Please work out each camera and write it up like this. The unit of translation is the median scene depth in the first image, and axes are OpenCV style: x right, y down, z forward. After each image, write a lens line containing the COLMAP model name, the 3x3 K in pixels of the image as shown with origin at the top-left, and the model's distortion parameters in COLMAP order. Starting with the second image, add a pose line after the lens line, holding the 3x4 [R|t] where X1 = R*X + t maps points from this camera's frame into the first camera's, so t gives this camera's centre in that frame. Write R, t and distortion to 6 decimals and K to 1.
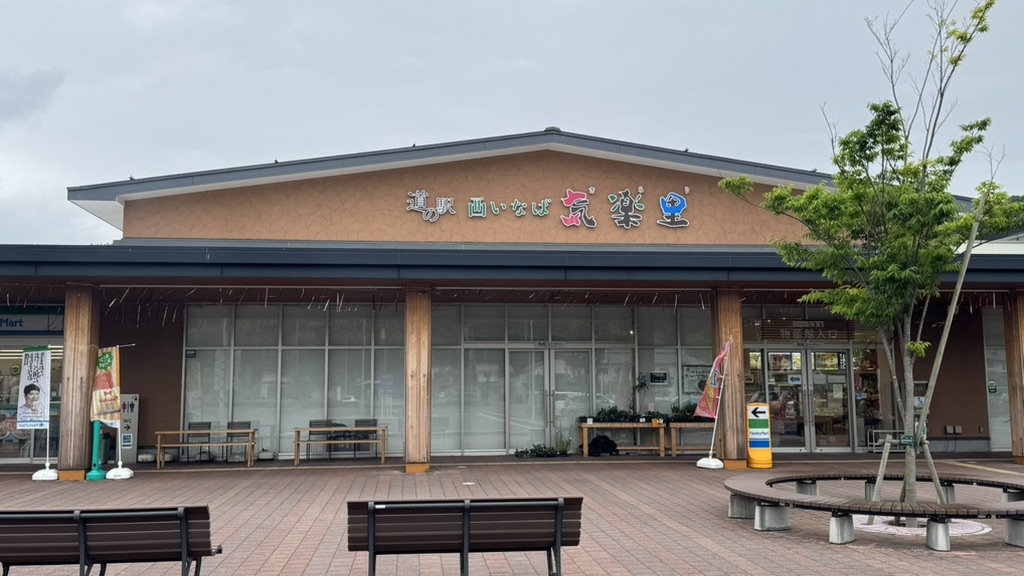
lens RADIAL K [[886.1, 0, 512.0], [0, 886.1, 288.0], [0, 0, 1]] dist [0.062407, 0.000260]
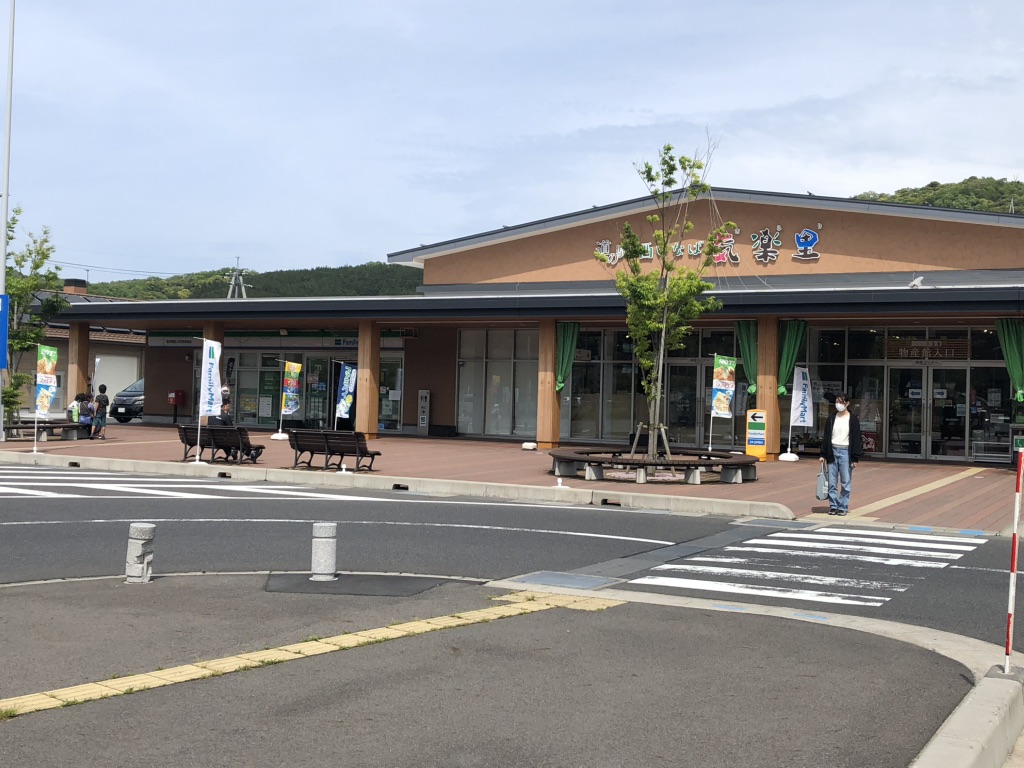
lens RADIAL K [[836.4, 0, 512.0], [0, 836.4, 384.0], [0, 0, 1]] dist [0.010843, 0.000509]
pose [[0.870308, 0.023451, -0.491950, 0.387904], [0.027165, 0.995060, 0.095491, -0.022049], [0.491759, -0.096470, 0.865371, -0.141809]]
